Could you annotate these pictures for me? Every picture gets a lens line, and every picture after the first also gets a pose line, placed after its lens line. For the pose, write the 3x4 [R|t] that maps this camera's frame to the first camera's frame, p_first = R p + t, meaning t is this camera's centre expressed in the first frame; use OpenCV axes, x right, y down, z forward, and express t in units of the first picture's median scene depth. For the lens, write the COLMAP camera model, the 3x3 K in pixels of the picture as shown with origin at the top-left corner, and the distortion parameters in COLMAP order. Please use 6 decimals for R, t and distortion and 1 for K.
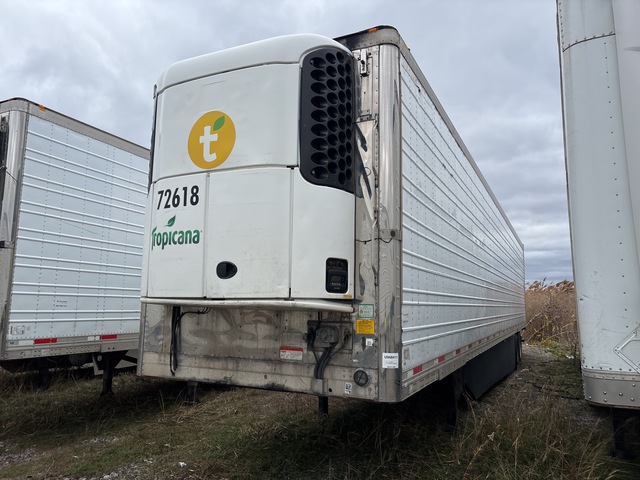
lens RADIAL K [[478.8, 0, 320.6], [0, 478.8, 246.1], [0, 0, 1]] dist [0.039009, 0.000281]
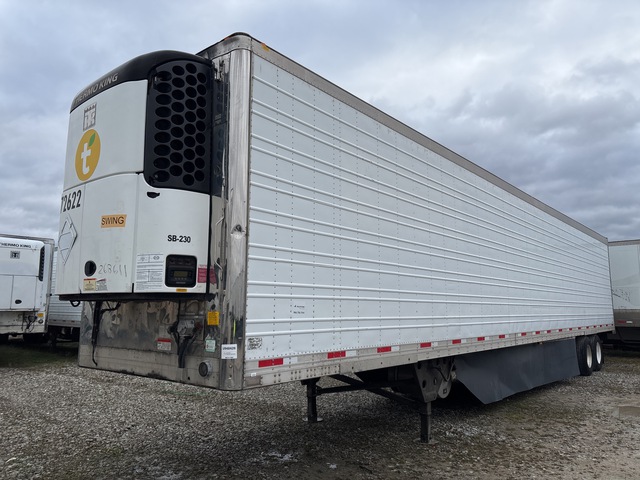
lens RADIAL K [[486.2, 0, 320.0], [0, 486.2, 240.0], [0, 0, 1]] dist [0.006100, 0.001202]
pose [[0.969545, -0.047721, -0.240220, 0.580034], [0.042159, 0.998712, -0.028244, 0.035635], [0.241258, 0.017257, 0.970308, 0.018189]]
